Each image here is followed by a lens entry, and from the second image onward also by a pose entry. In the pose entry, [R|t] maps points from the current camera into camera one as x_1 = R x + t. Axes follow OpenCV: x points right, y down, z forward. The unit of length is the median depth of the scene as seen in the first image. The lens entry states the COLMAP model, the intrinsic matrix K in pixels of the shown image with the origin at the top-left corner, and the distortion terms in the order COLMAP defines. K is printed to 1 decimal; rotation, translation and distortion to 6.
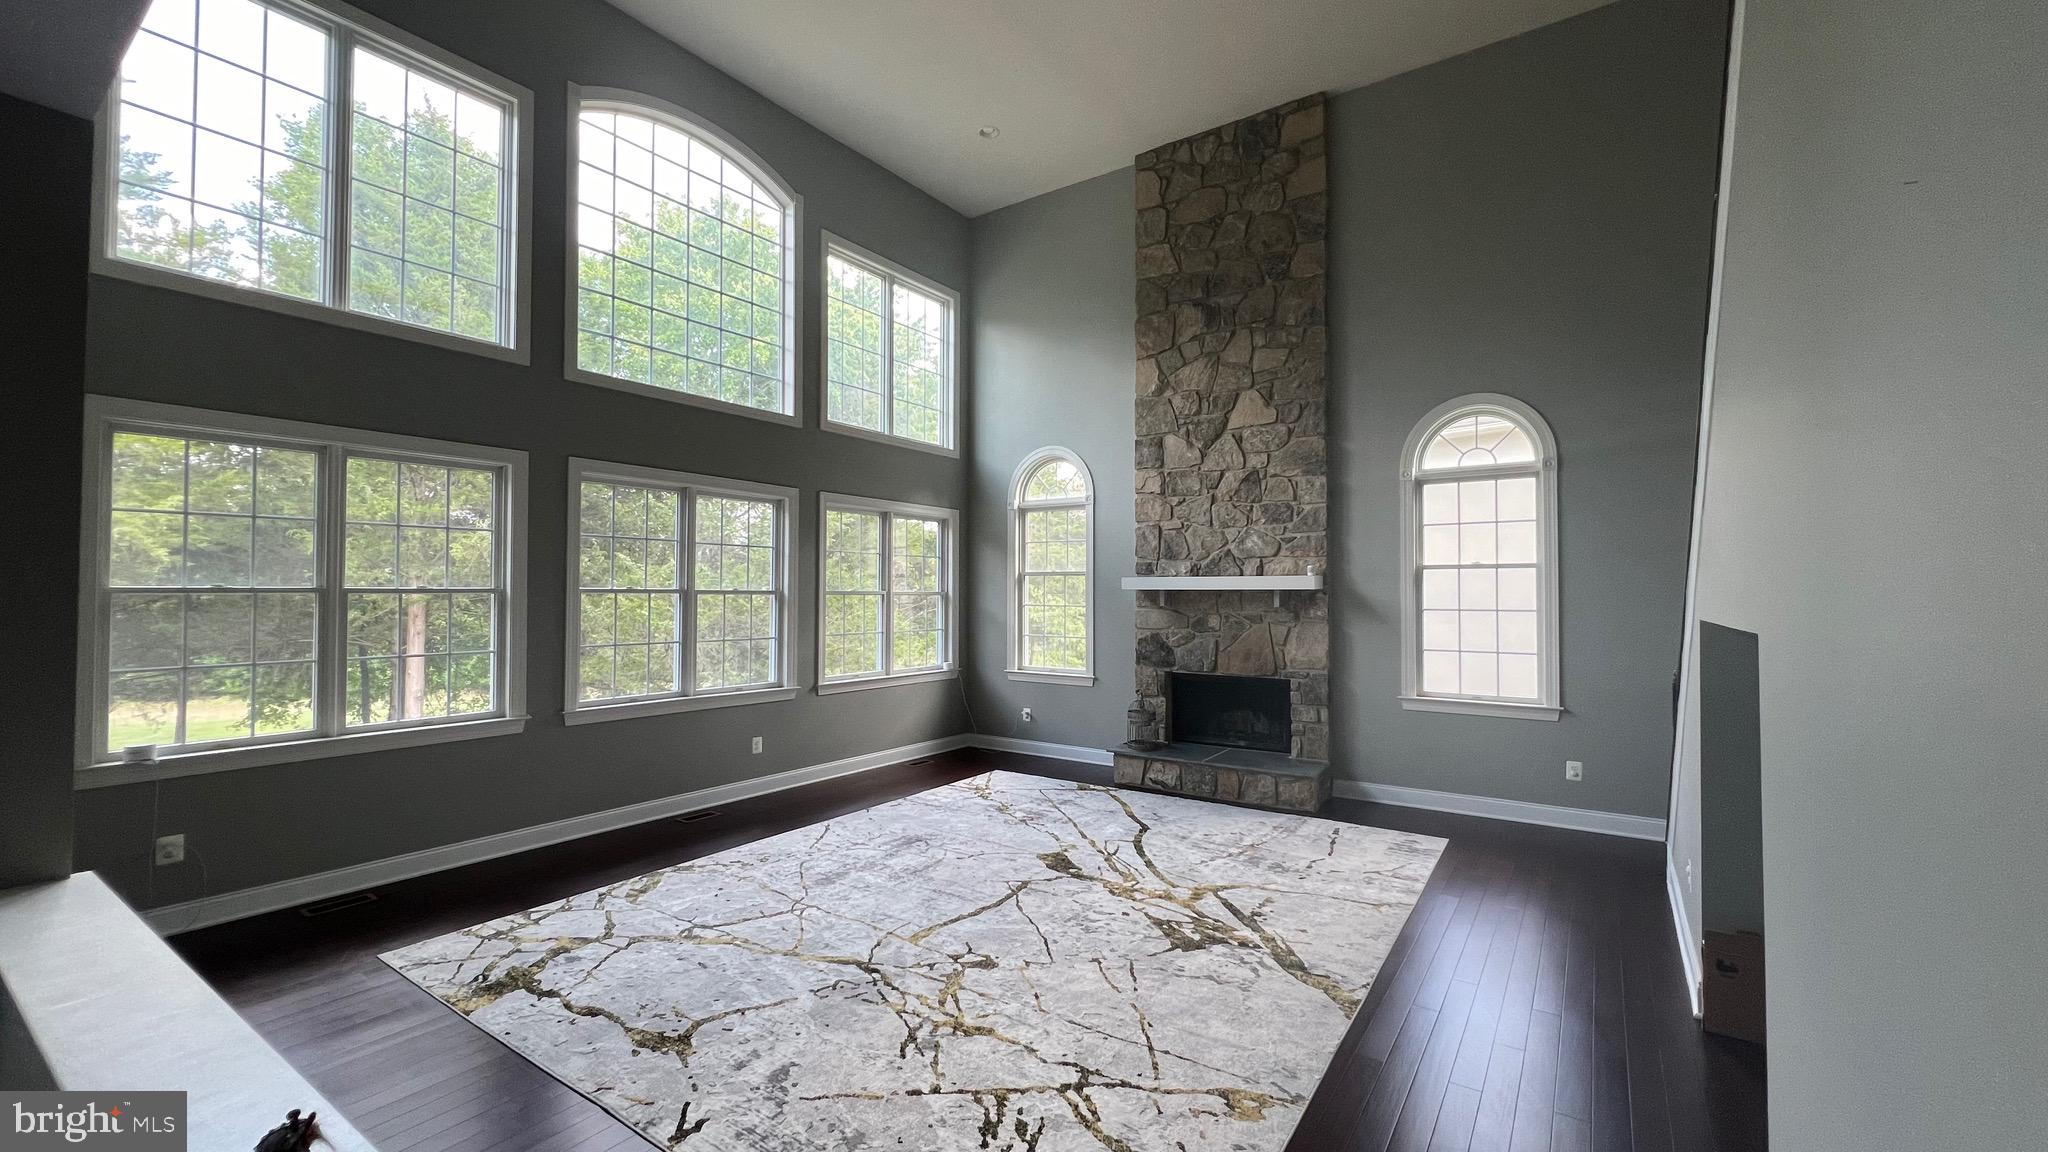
lens RADIAL K [[820.7, 0, 1021.0], [0, 820.7, 576.2], [0, 0, 1]] dist [-0.000565, 0.000726]
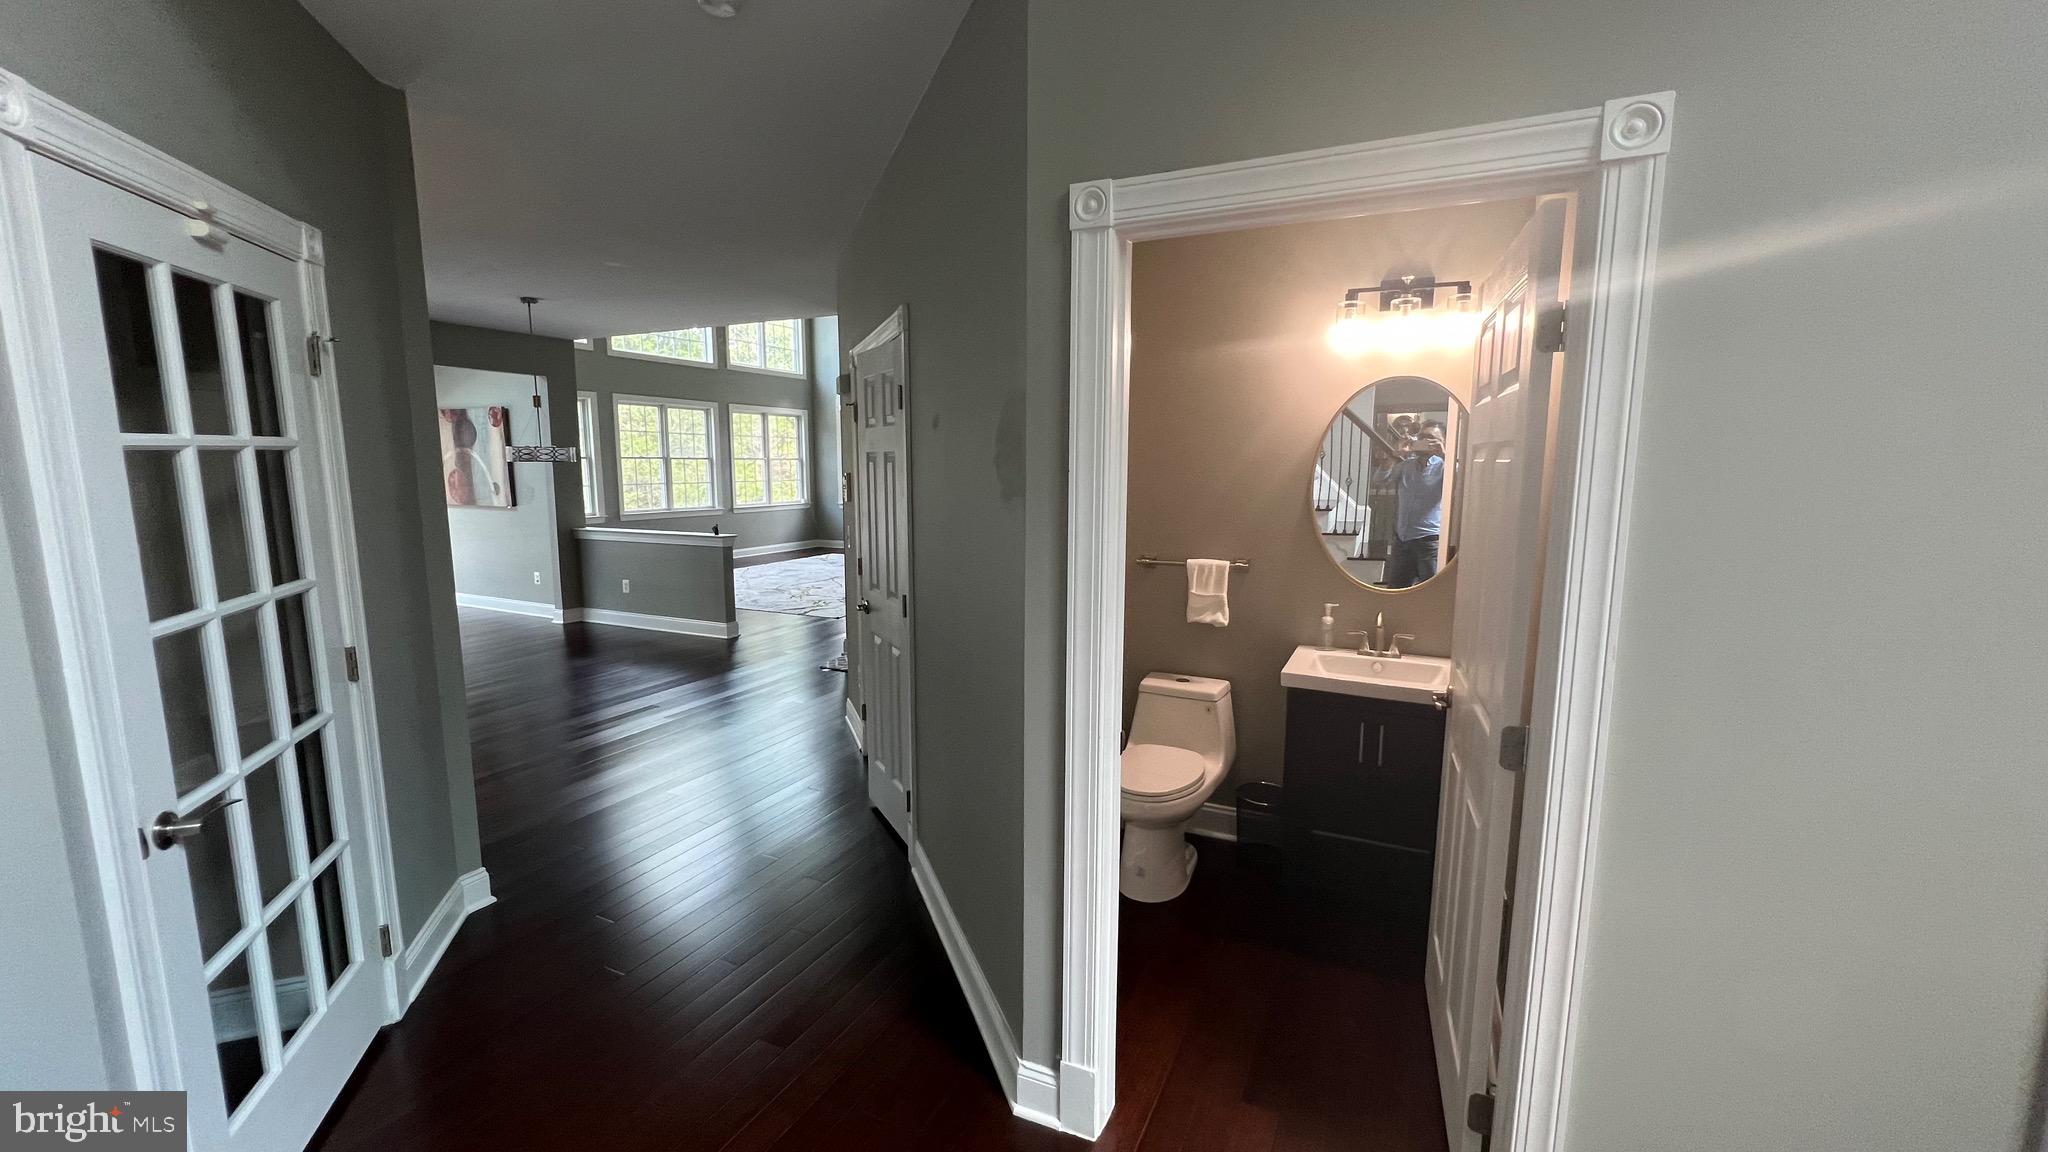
lens RADIAL K [[820.7, 0, 1018.9], [0, 820.7, 578.0], [0, 0, 1]] dist [-0.000565, 0.000726]
pose [[0.987285, -0.021448, 0.157507, 0.104929], [-0.004850, 0.986330, 0.164708, -0.023151], [-0.158886, -0.163378, 0.973685, -1.002062]]
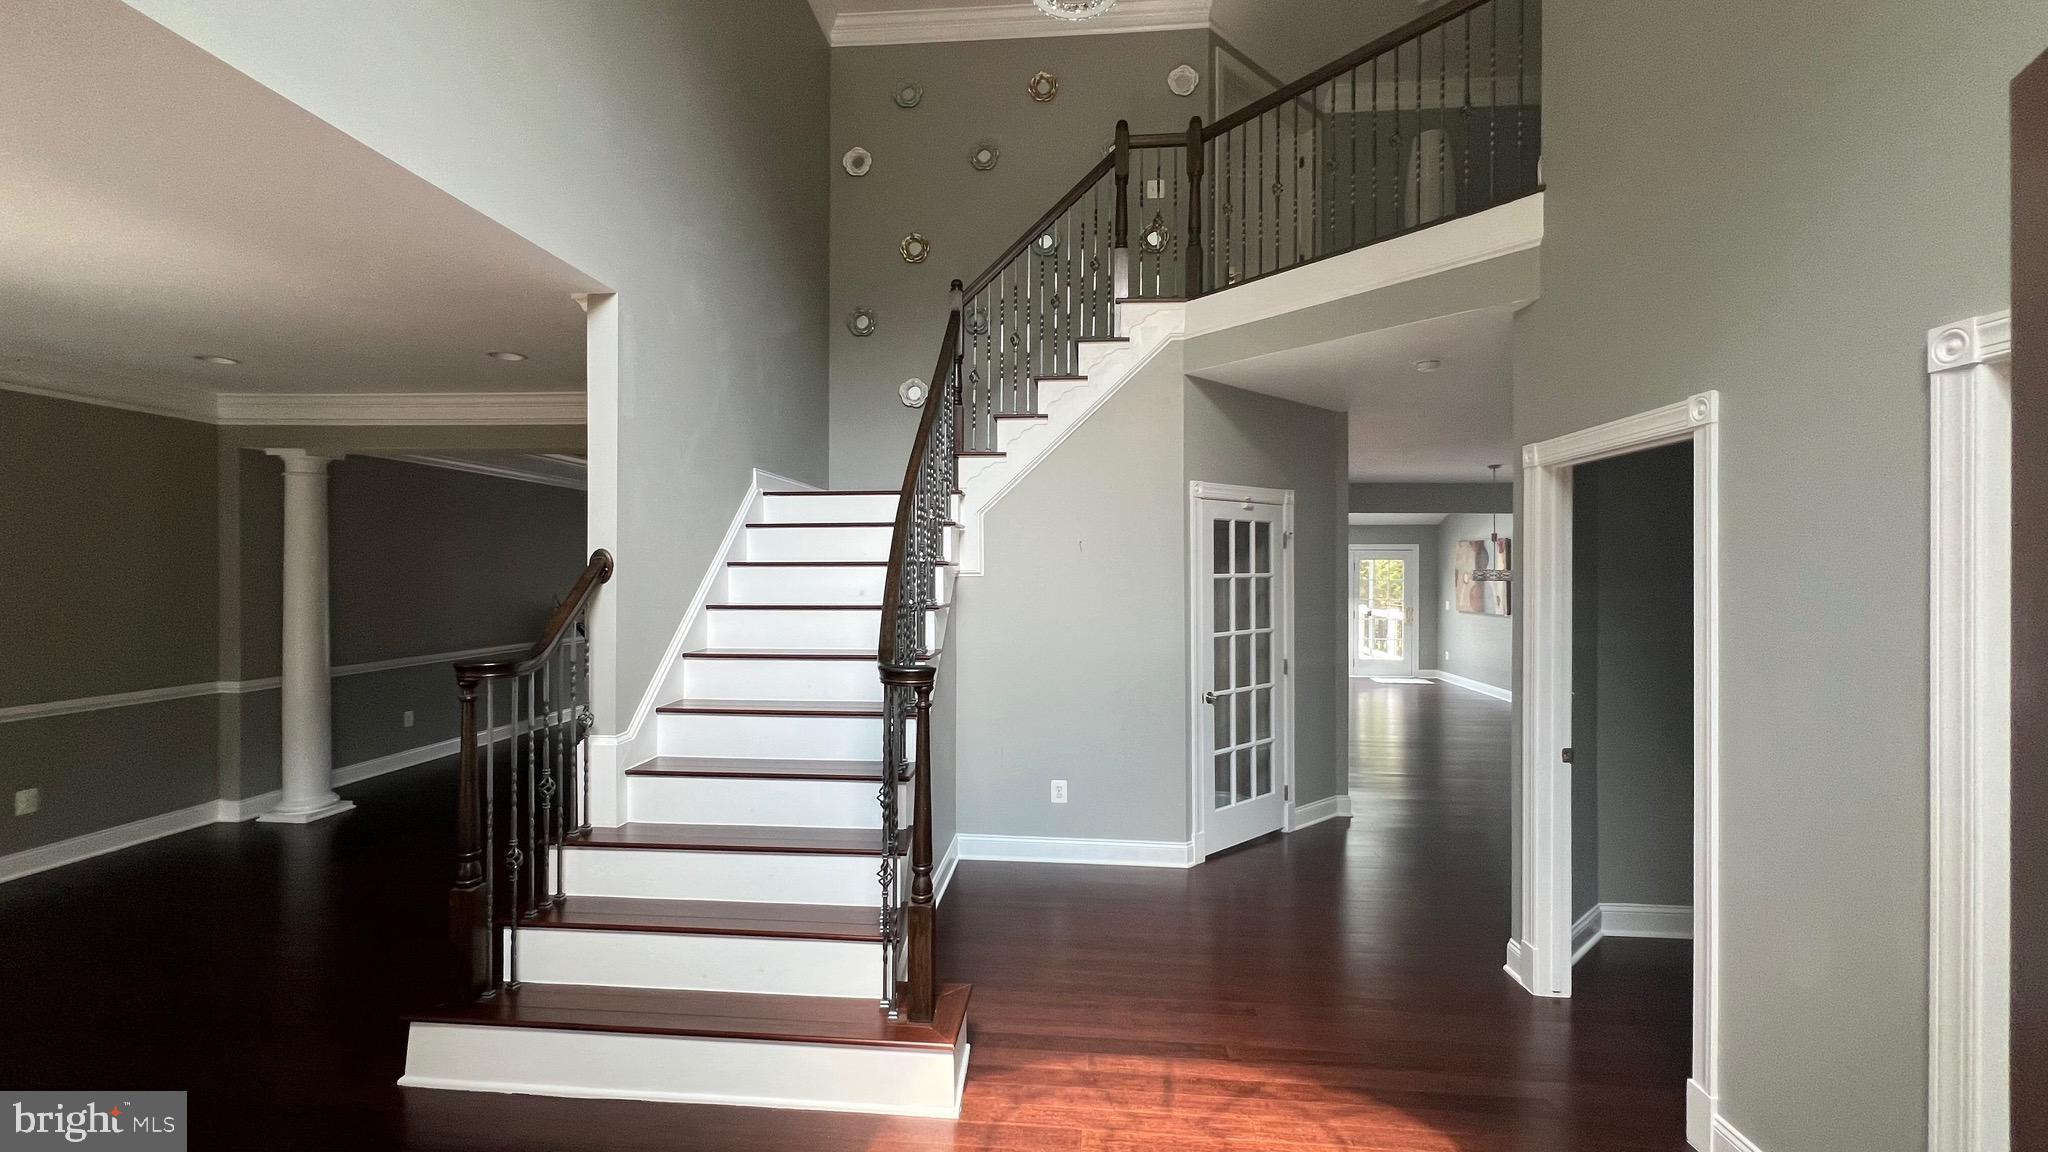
lens RADIAL K [[820.7, 0, 1024.0], [0, 820.7, 574.9], [0, 0, 1]] dist [-0.000565, 0.000726]
pose [[0.505875, 0.002218, -0.862604, 0.433135], [0.017273, 0.999770, 0.012700, -0.034944], [0.862434, -0.021324, 0.505720, -1.247681]]
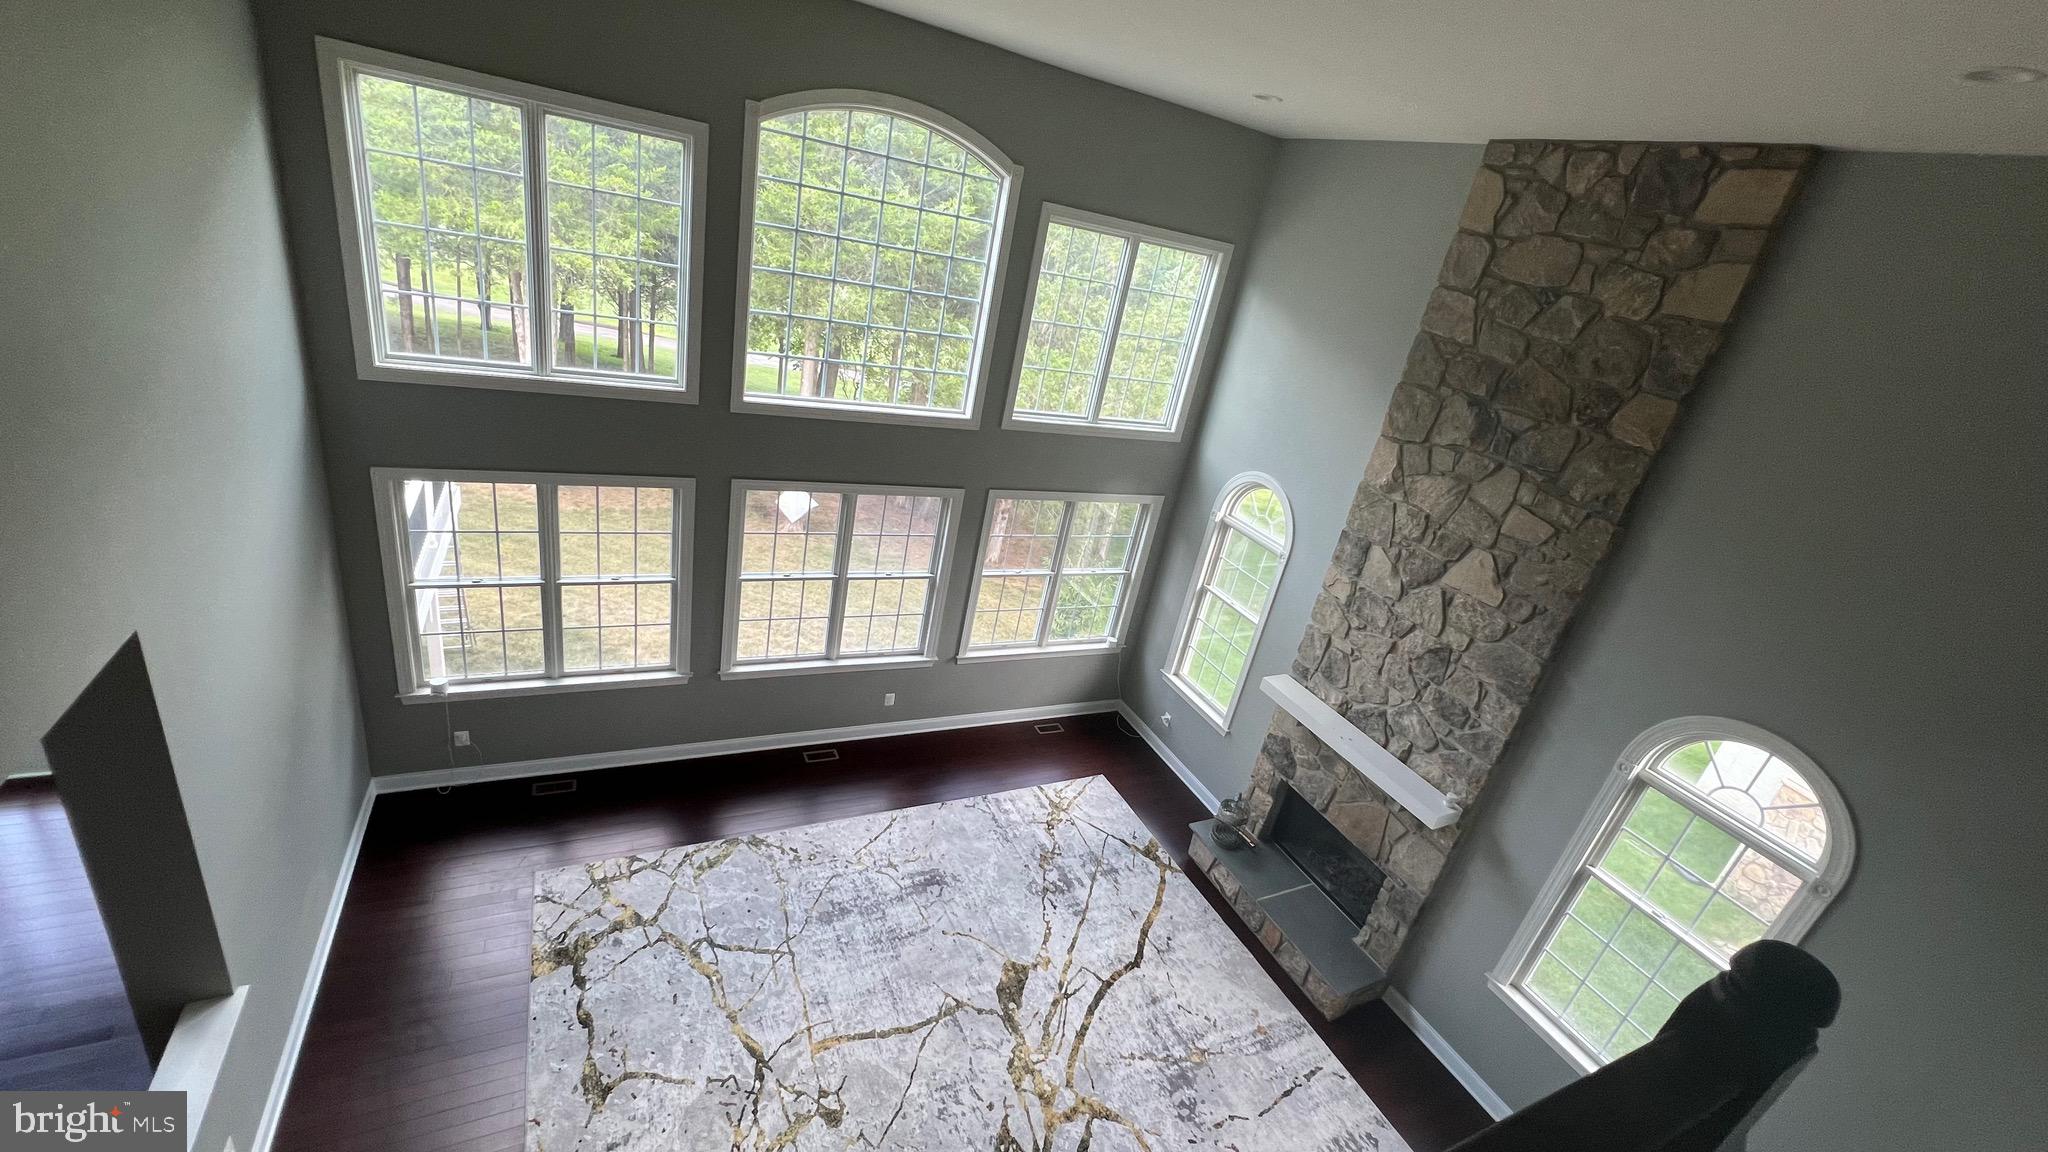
lens RADIAL K [[820.7, 0, 1025.1], [0, 820.7, 573.2], [0, 0, 1]] dist [-0.000565, 0.000726]
pose [[0.860128, 0.345350, -0.375385, 0.206239], [-0.180059, 0.894128, 0.410016, -0.442201], [0.477241, -0.285075, 0.831248, 0.170846]]
